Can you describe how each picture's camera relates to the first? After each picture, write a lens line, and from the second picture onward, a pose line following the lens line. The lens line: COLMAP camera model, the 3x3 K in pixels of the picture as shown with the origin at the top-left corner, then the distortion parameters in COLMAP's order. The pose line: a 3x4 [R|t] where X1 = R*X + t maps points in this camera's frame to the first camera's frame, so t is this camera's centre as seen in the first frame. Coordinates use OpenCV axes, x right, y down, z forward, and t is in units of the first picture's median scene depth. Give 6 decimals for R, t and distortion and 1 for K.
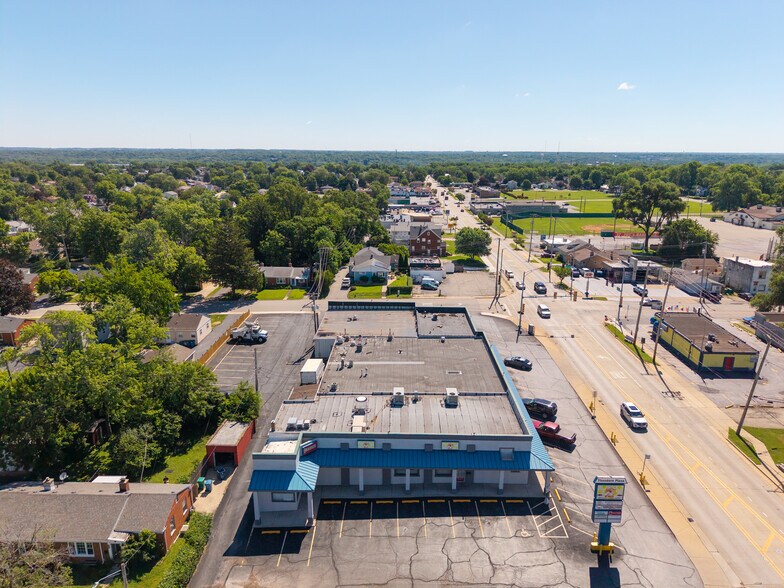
lens RADIAL K [[519.6, 0, 392.0], [0, 519.6, 294.0], [0, 0, 1]] dist [0.032929, -0.032757]
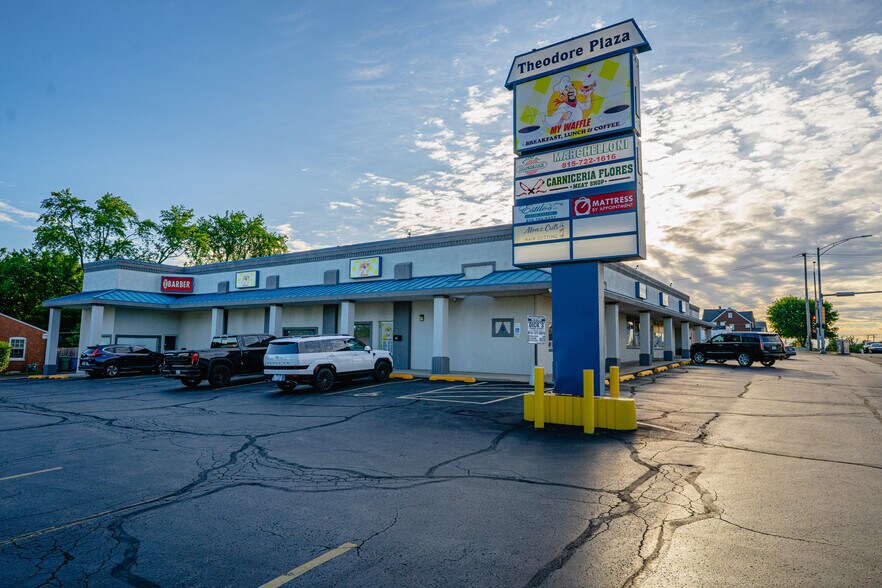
lens RADIAL K [[536.7, 0, 441.0], [0, 536.7, 294.0], [0, 0, 1]] dist [-0.000112, 0.001802]
pose [[0.842039, -0.044969, -0.537539, 0.275109], [-0.150407, 0.937423, -0.314031, 0.299750], [0.518023, 0.345276, 0.782583, 0.463201]]
